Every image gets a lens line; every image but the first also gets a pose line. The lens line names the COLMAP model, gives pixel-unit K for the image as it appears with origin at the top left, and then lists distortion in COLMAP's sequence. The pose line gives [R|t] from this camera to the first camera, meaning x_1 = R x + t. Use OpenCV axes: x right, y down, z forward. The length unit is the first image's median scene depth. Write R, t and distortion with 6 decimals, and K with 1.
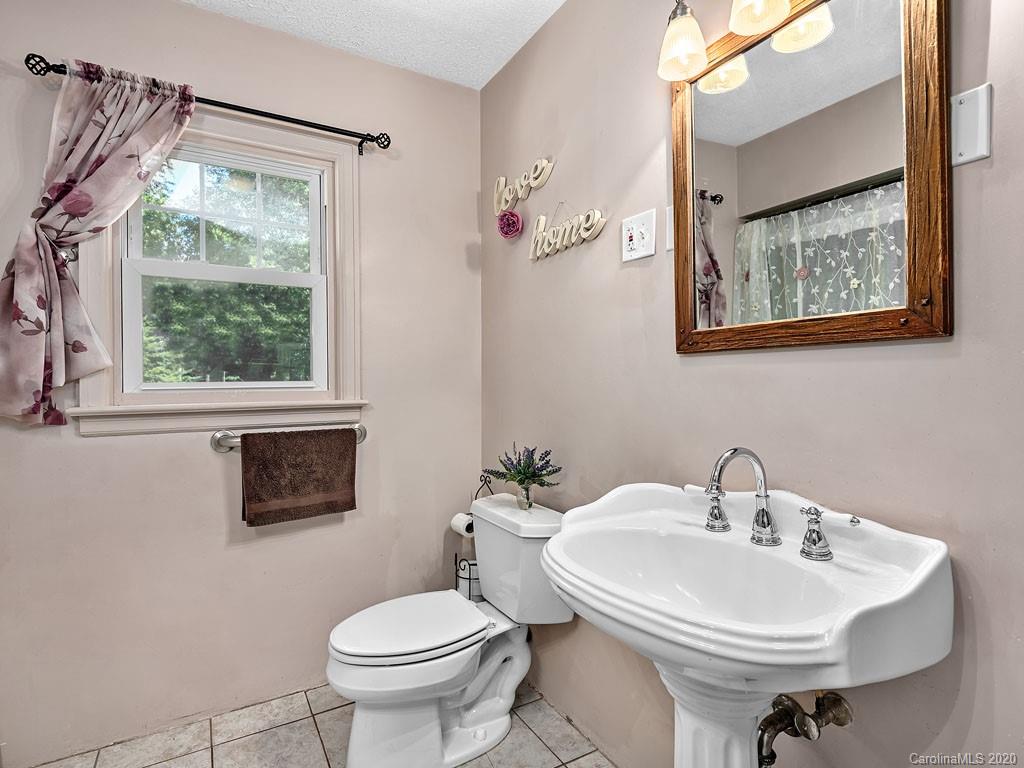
lens RADIAL K [[523.8, 0, 512.0], [0, 523.8, 379.8], [0, 0, 1]] dist [0.011505, -0.004931]
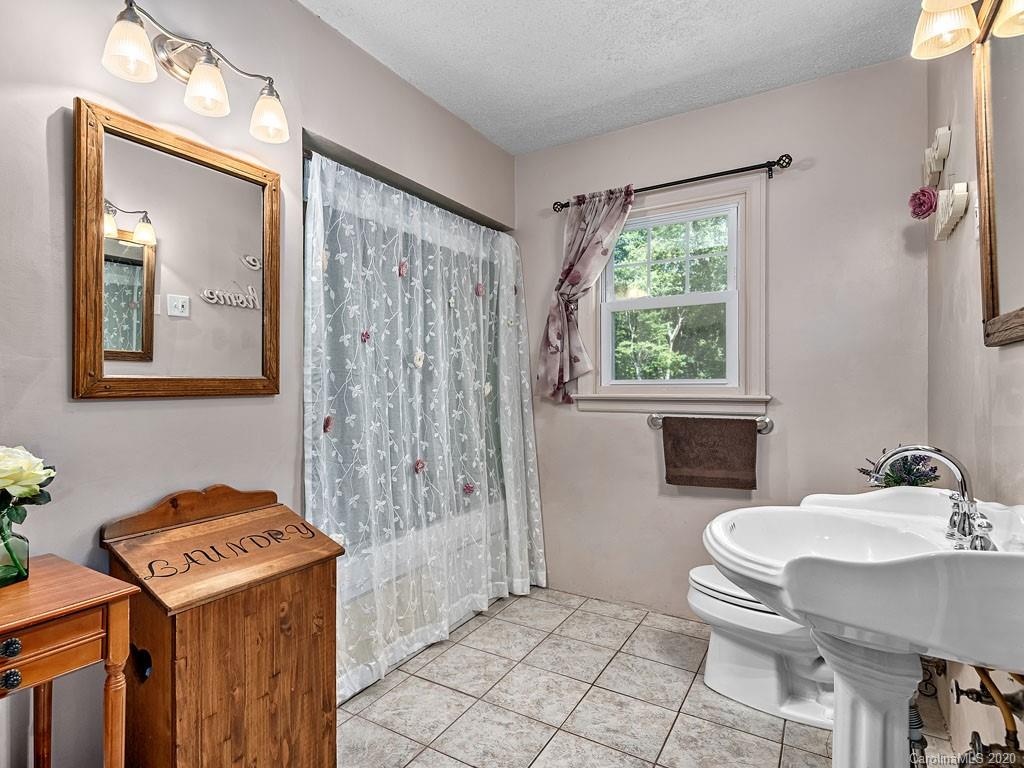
lens RADIAL K [[523.8, 0, 511.1], [0, 523.8, 382.0], [0, 0, 1]] dist [0.011505, -0.004931]
pose [[0.531438, 0.002727, -0.847093, 0.519495], [-0.000446, 0.999996, 0.002939, 0.007398], [0.847097, -0.001184, 0.531436, -0.102525]]
